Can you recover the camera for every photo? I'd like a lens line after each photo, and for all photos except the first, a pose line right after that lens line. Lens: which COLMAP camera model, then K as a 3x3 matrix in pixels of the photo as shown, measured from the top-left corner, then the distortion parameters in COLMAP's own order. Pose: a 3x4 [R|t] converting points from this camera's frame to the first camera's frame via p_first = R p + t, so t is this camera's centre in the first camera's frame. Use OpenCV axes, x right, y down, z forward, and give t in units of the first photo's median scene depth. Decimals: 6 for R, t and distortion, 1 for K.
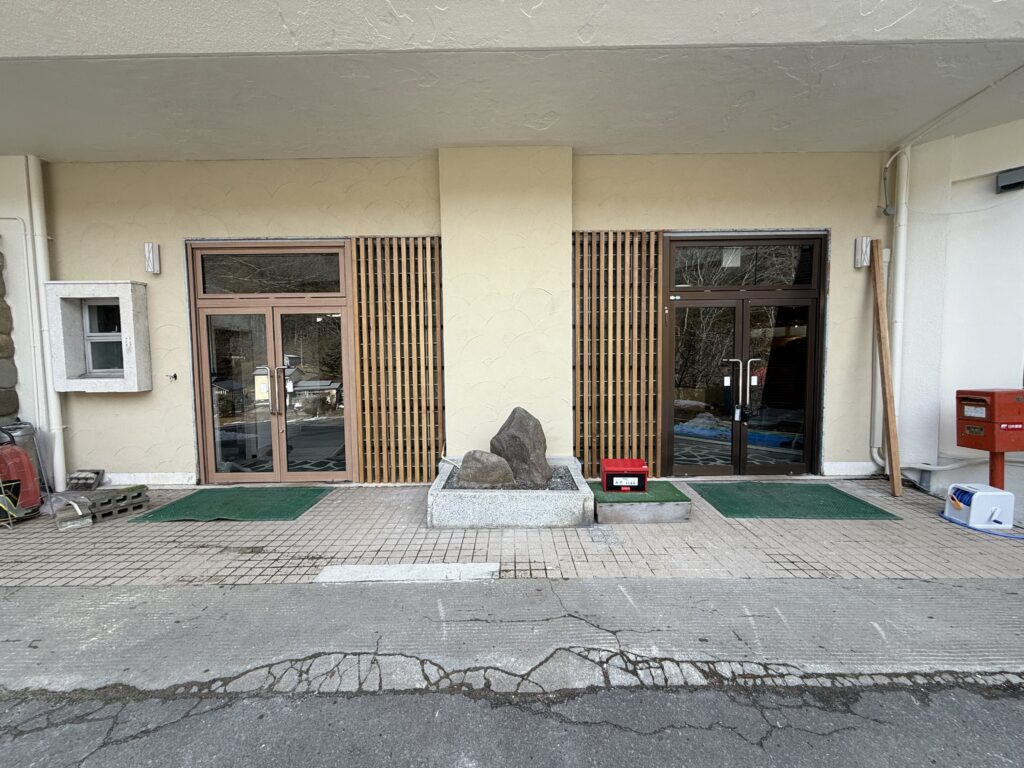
lens RADIAL K [[408.9, 0, 511.3], [0, 408.9, 381.3], [0, 0, 1]] dist [-0.000025, -0.000101]
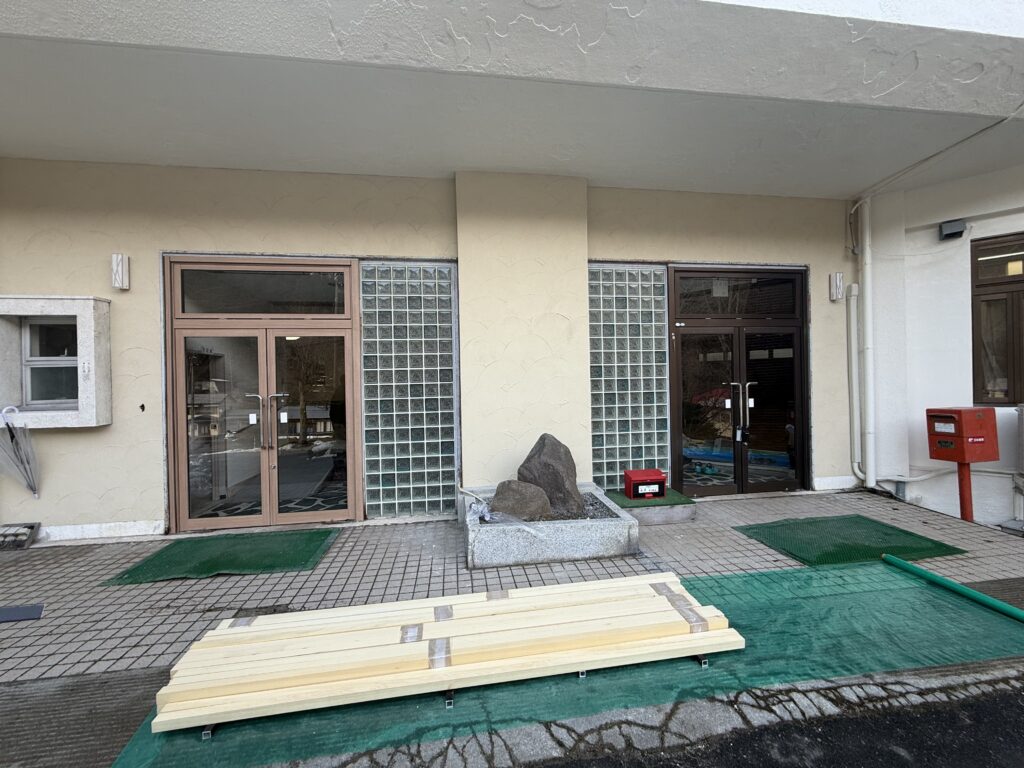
lens RADIAL K [[408.9, 0, 511.4], [0, 408.9, 381.1], [0, 0, 1]] dist [-0.000025, -0.000101]
pose [[0.989631, -0.006719, 0.143478, -0.210383], [0.015173, 0.998206, -0.057913, -0.006749], [-0.142832, 0.059489, 0.987958, 0.042190]]
